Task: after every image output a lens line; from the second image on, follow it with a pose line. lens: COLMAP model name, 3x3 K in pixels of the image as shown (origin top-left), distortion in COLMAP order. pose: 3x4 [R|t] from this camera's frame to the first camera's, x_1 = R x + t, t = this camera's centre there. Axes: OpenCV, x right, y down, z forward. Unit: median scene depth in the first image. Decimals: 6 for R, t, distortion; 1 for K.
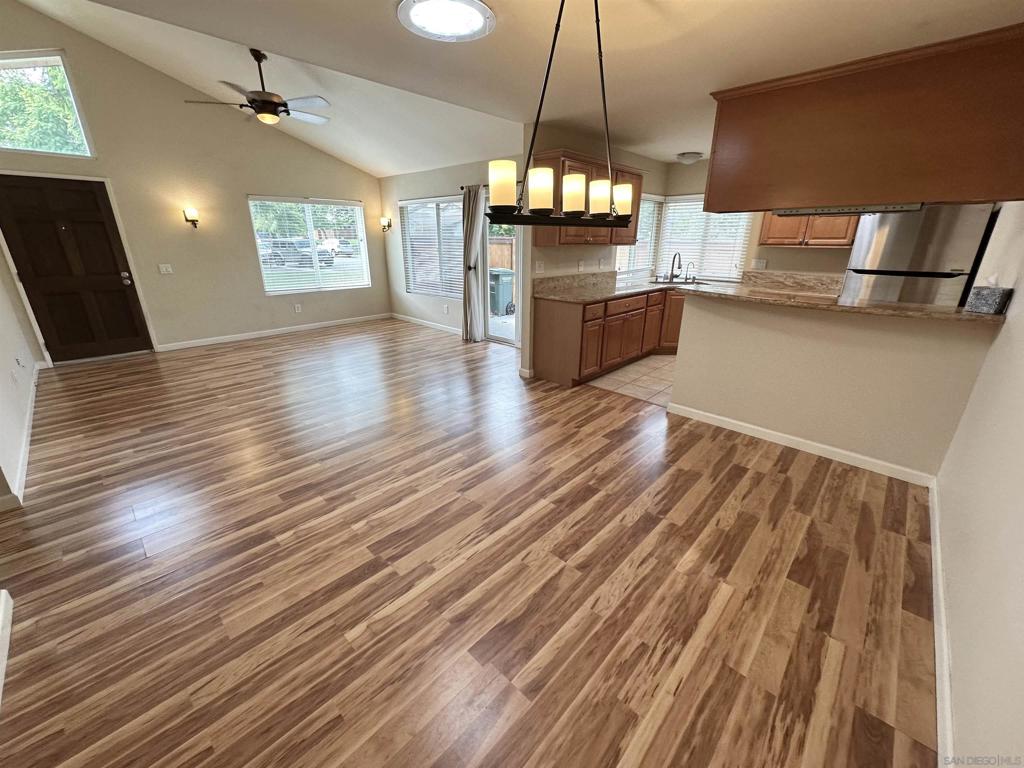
lens RADIAL K [[409.8, 0, 512.0], [0, 409.8, 384.0], [0, 0, 1]] dist [-0.001051, -0.000176]
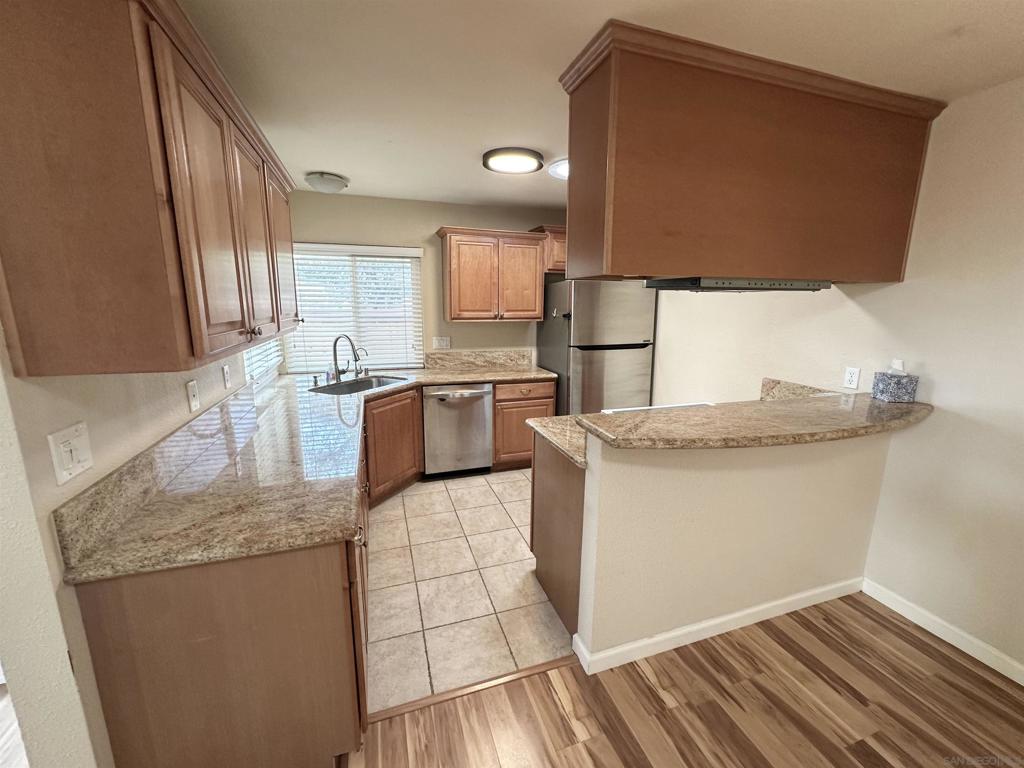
lens RADIAL K [[409.8, 0, 512.0], [0, 409.8, 384.0], [0, 0, 1]] dist [-0.001051, -0.000176]
pose [[0.462807, -0.174965, 0.869020, -0.012021], [0.291688, 0.955794, 0.037094, -0.219991], [-0.837095, 0.236316, 0.493384, 0.559990]]
